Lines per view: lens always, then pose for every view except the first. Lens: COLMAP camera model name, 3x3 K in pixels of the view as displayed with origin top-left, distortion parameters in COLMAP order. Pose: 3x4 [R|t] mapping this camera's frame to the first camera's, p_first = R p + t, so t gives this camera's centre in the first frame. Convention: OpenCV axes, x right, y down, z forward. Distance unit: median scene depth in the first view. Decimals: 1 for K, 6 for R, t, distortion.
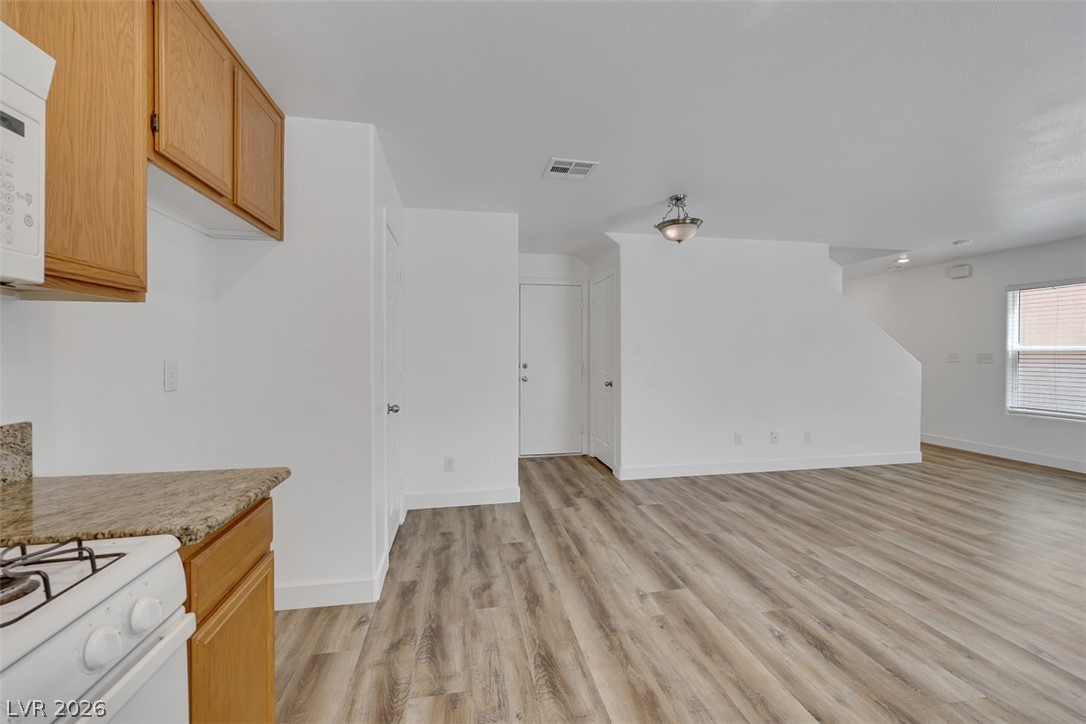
lens RADIAL K [[439.3, 0, 547.0], [0, 439.3, 354.8], [0, 0, 1]] dist [0.000799, -0.000157]
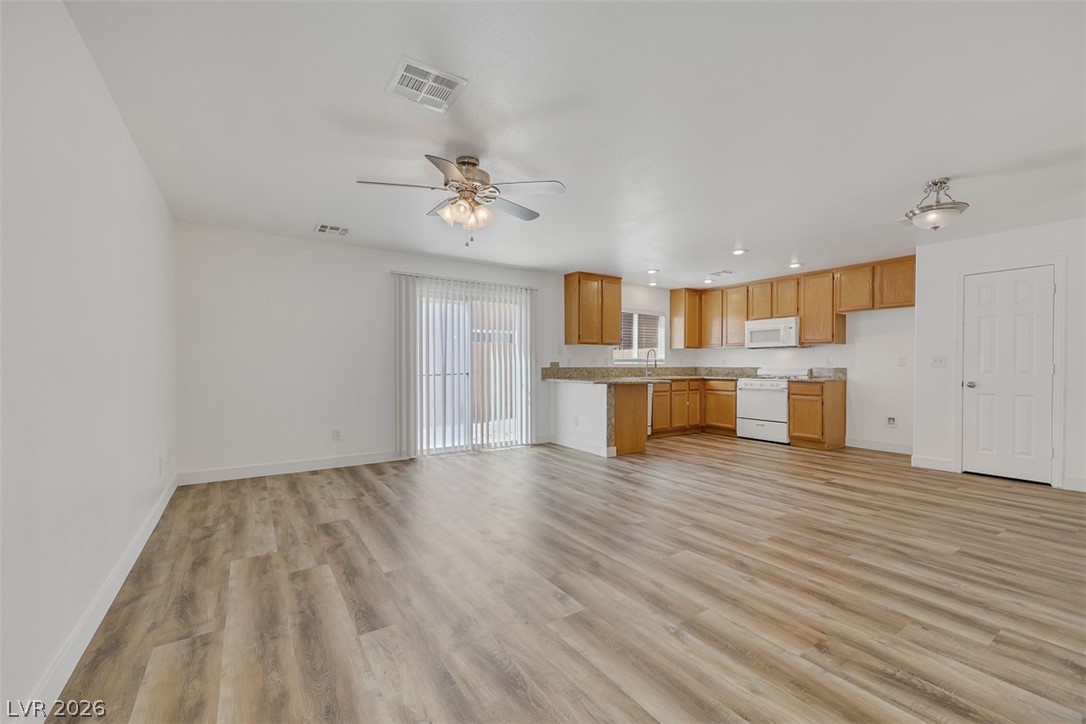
lens RADIAL K [[439.3, 0, 542.3], [0, 439.3, 372.8], [0, 0, 1]] dist [0.000799, -0.000157]
pose [[-0.920436, 0.011164, -0.390733, 1.338400], [0.002724, 0.999751, 0.022148, 0.030060], [0.390883, 0.019322, -0.920237, 1.427315]]
